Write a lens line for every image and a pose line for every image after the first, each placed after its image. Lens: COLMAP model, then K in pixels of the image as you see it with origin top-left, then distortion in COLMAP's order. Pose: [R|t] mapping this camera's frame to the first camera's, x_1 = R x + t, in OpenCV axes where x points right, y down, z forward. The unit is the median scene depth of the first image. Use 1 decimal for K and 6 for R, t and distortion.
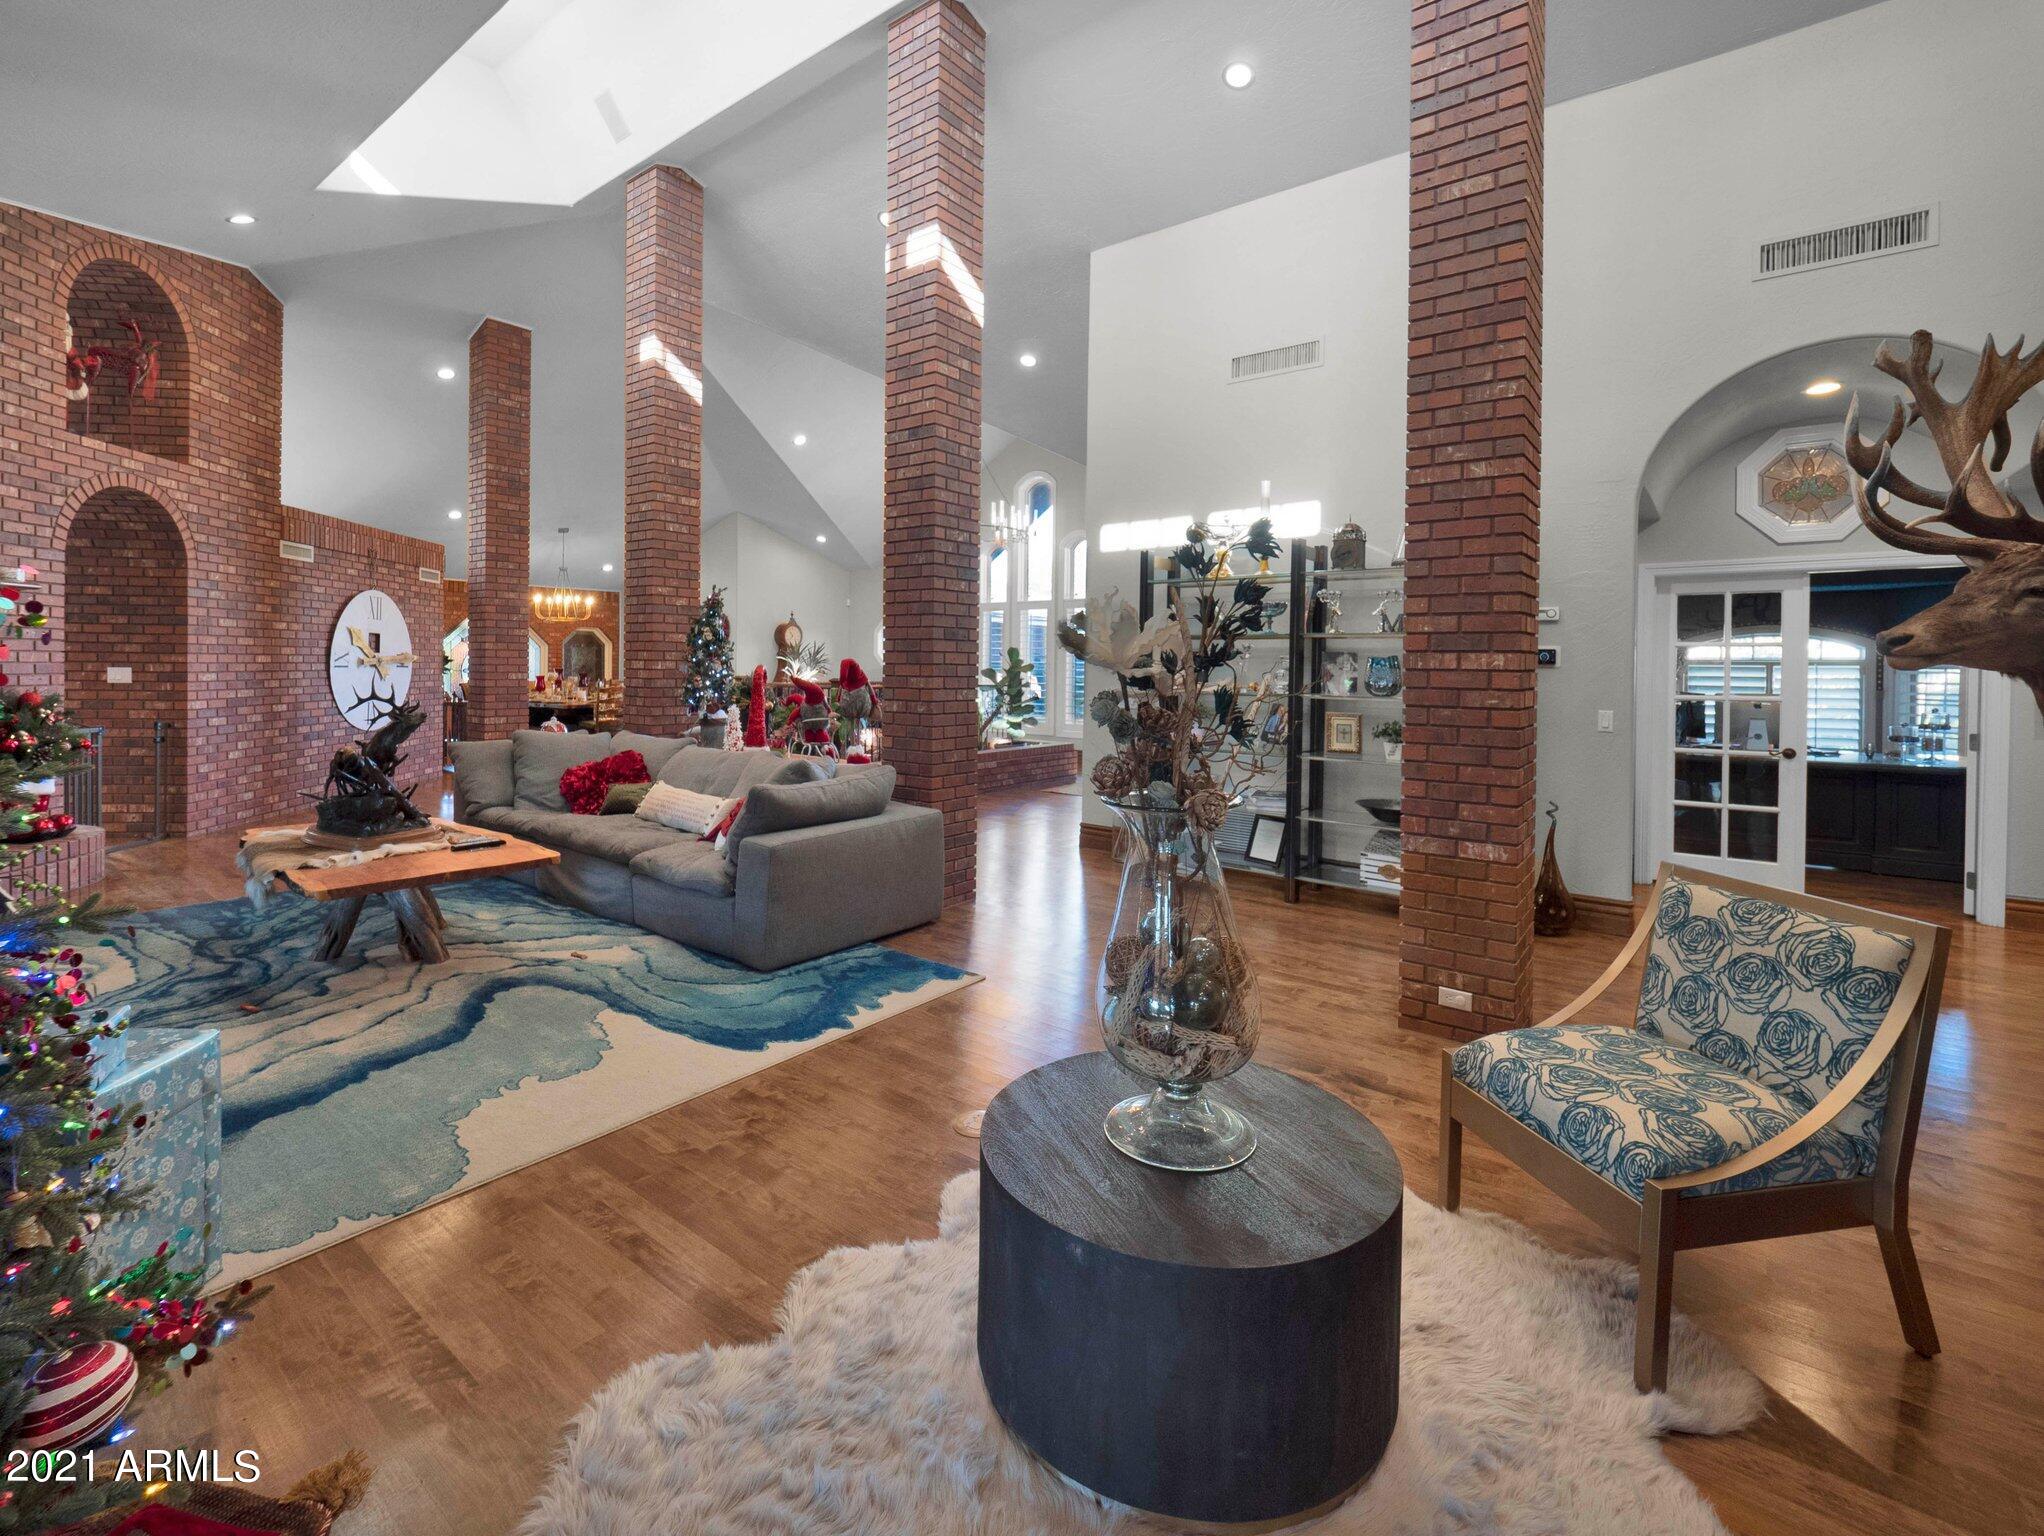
lens RADIAL K [[926.3, 0, 1024.9], [0, 926.3, 669.2], [0, 0, 1]] dist [0.000836, 0.000448]
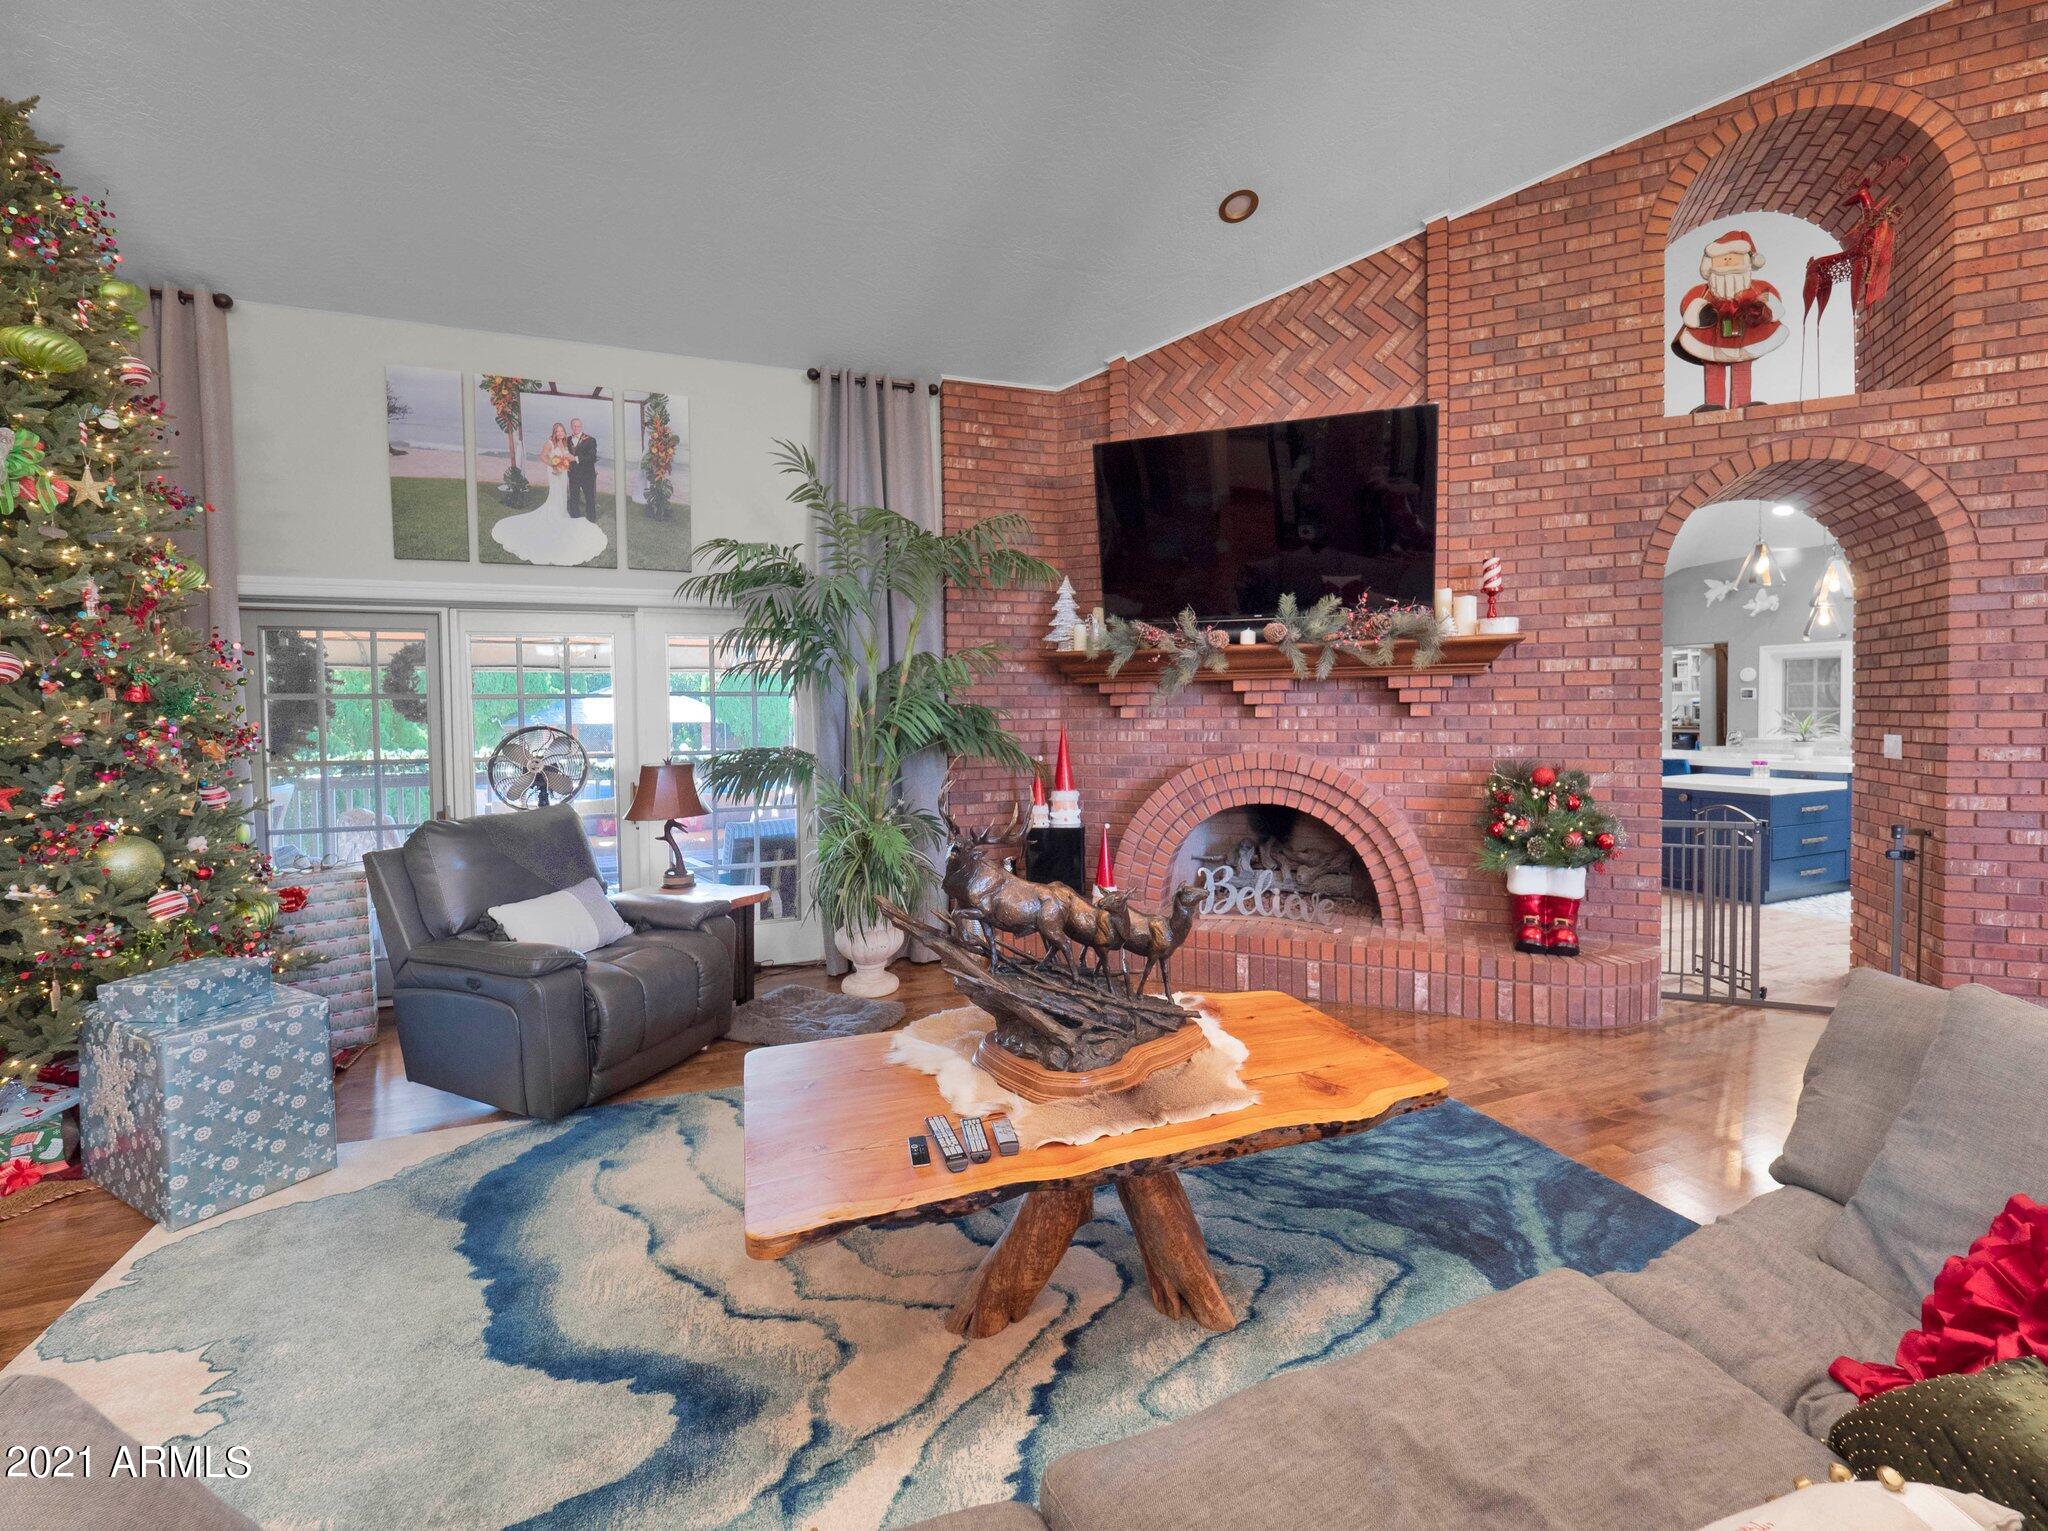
lens RADIAL K [[847.5, 0, 1044.9], [0, 847.5, 736.6], [0, 0, 1]] dist [-0.003366, 0.000519]
pose [[-0.507284, 0.017667, -0.861598, -0.156020], [0.003272, 0.999822, 0.018574, -0.012137], [0.861773, 0.006603, -0.507251, 0.725001]]
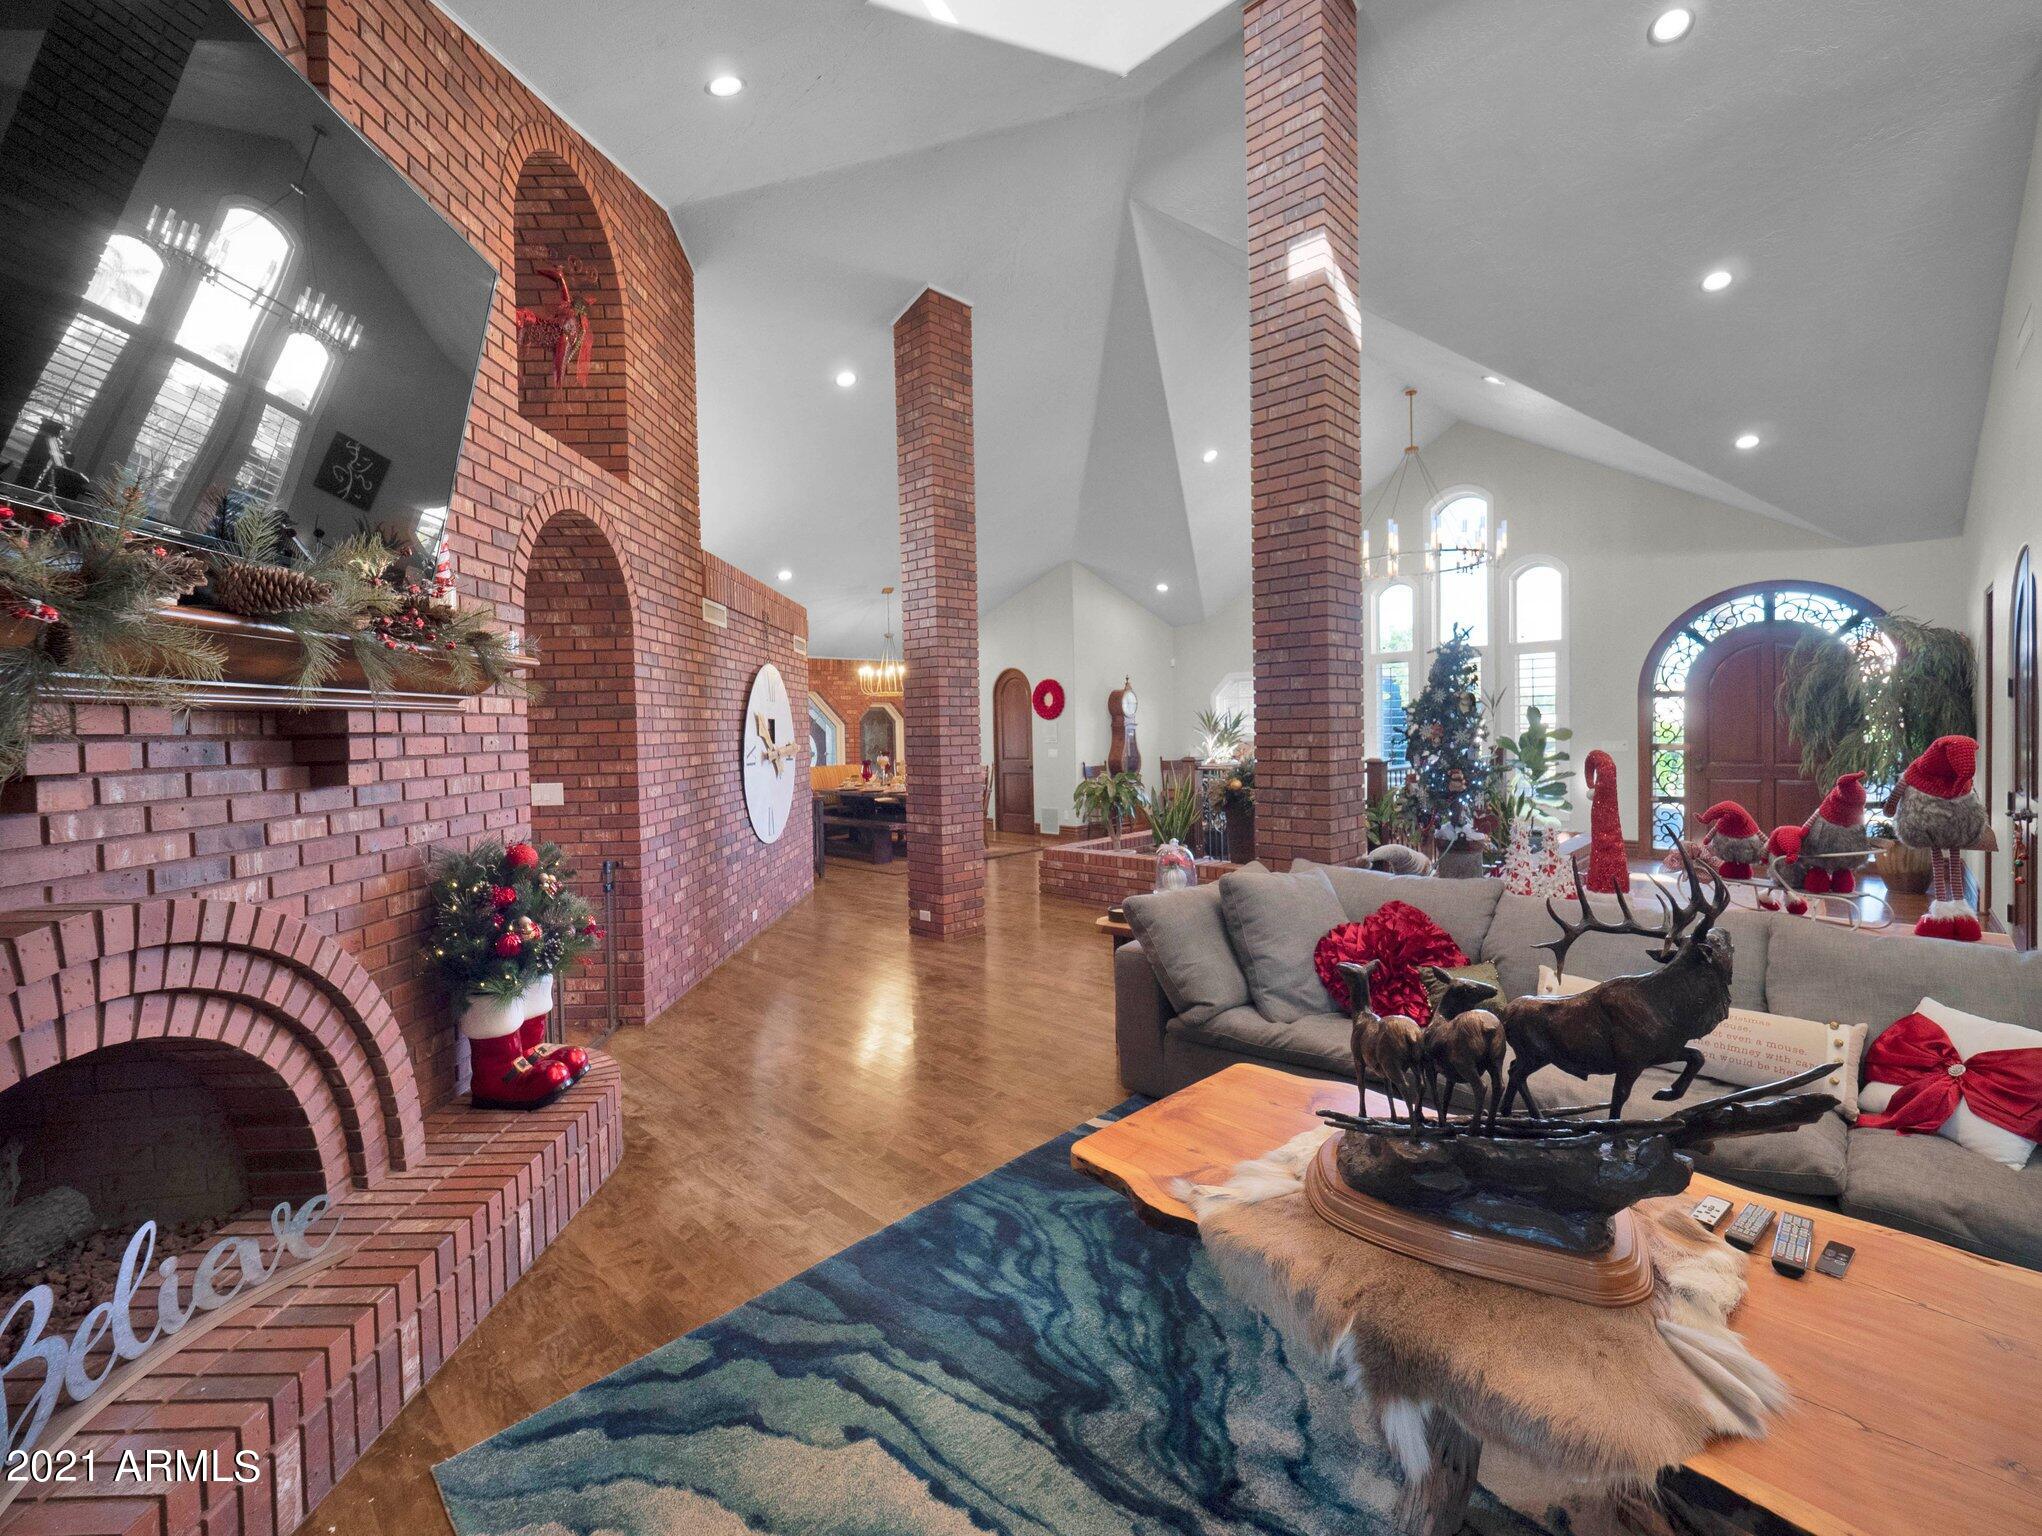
lens RADIAL K [[881.5, 0, 1045.6], [0, 881.5, 741.8], [0, 0, 1]] dist [0.019568, -0.012234]
pose [[0.995338, -0.032360, -0.090857, -0.502172], [0.033644, 0.999354, 0.012632, -0.026302], [0.090389, -0.015630, 0.995784, 0.345444]]
